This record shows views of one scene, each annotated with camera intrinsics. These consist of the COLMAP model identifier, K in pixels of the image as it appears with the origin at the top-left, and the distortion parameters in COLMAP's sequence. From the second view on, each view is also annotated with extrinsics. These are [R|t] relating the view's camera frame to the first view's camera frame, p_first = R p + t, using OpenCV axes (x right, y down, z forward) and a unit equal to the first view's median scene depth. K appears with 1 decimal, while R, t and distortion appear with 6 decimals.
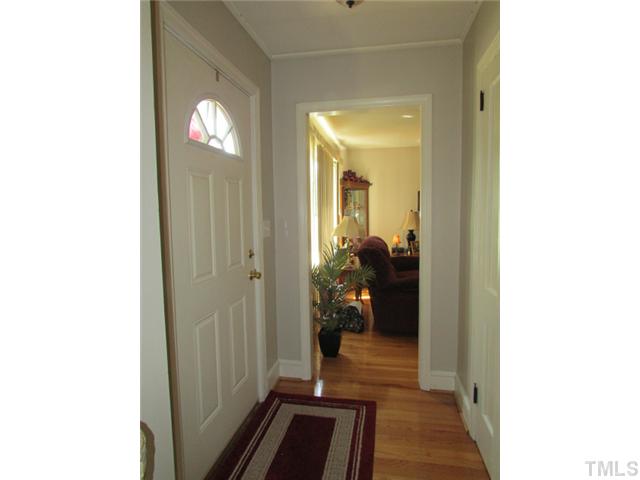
lens RADIAL K [[349.4, 0, 320.0], [0, 349.4, 240.0], [0, 0, 1]] dist [-0.001745, -0.000238]
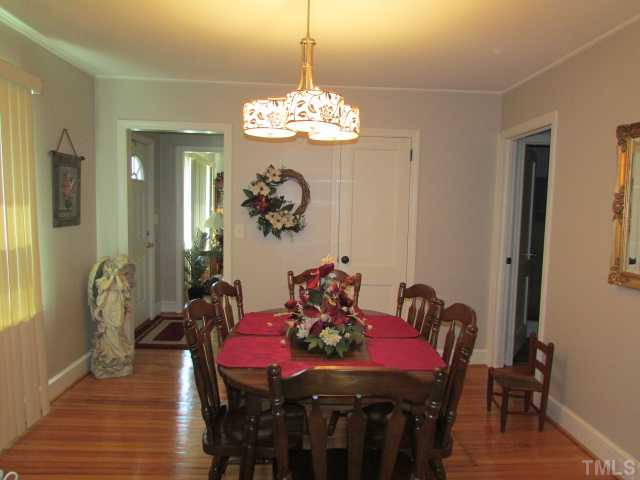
lens RADIAL K [[457.6, 0, 320.0], [0, 457.6, 240.0], [0, 0, 1]] dist [-0.006465, -0.002164]
pose [[0.970487, 0.018662, 0.240430, 0.087894], [-0.019177, 0.999816, -0.000195, 0.052434], [-0.240390, -0.004422, 0.970666, -1.345027]]
